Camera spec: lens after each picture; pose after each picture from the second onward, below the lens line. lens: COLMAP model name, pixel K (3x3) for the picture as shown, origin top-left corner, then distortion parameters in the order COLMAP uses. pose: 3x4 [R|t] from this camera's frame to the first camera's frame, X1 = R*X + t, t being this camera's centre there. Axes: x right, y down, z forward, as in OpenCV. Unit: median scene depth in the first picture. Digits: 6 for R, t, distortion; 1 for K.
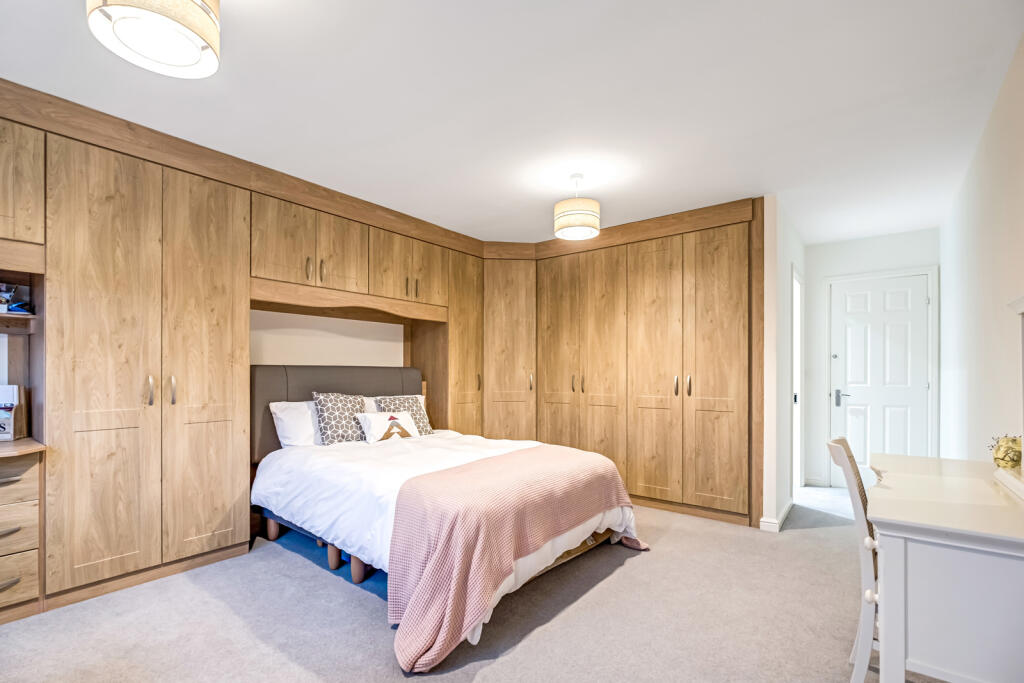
lens RADIAL K [[459.4, 0, 507.1], [0, 459.4, 371.8], [0, 0, 1]] dist [-0.003084, 0.000079]
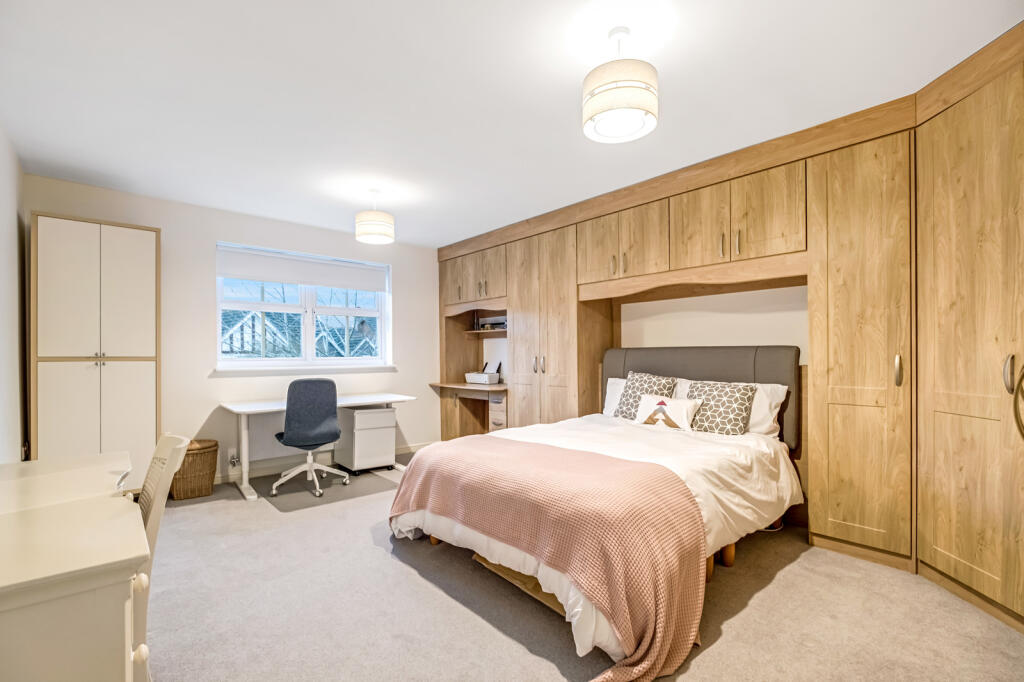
lens RADIAL K [[459.4, 0, 506.2], [0, 459.4, 357.3], [0, 0, 1]] dist [-0.003084, 0.000079]
pose [[-0.173985, 0.003114, -0.984743, 0.704278], [0.007456, 0.999971, 0.001845, 0.005171], [0.984720, -0.007021, -0.174003, 0.853580]]
